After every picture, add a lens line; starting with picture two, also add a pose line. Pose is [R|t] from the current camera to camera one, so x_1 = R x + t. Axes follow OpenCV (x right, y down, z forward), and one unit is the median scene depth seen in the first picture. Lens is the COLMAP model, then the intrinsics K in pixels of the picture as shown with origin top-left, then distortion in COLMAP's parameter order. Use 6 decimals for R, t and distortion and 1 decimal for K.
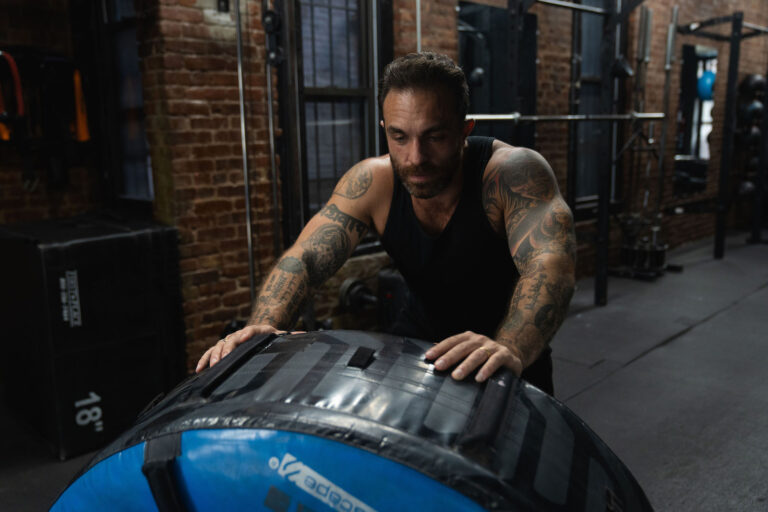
lens RADIAL K [[683.6, 0, 384.0], [0, 683.6, 256.0], [0, 0, 1]] dist [0.006857, 0.001372]
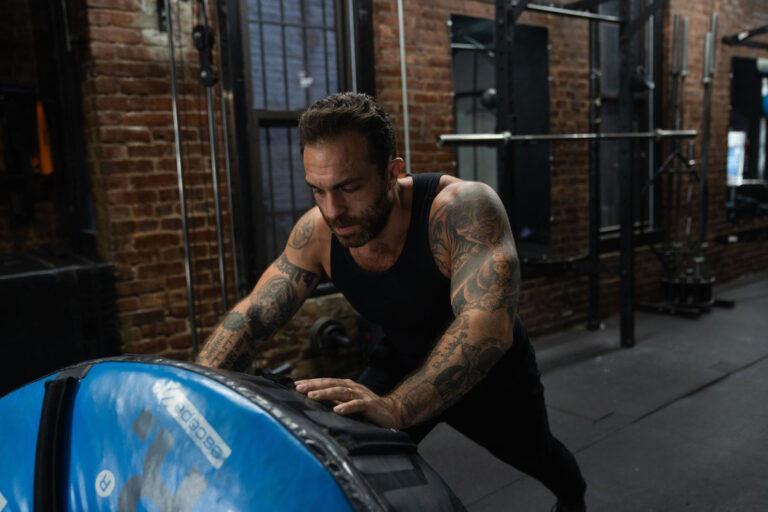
lens RADIAL K [[678.0, 0, 384.0], [0, 678.0, 256.0], [0, 0, 1]] dist [-0.015735, 0.056400]
pose [[0.993317, -0.008779, -0.115085, 0.124039], [0.003343, 0.998873, -0.047346, -0.005637], [0.115371, 0.046645, 0.992227, 0.102050]]
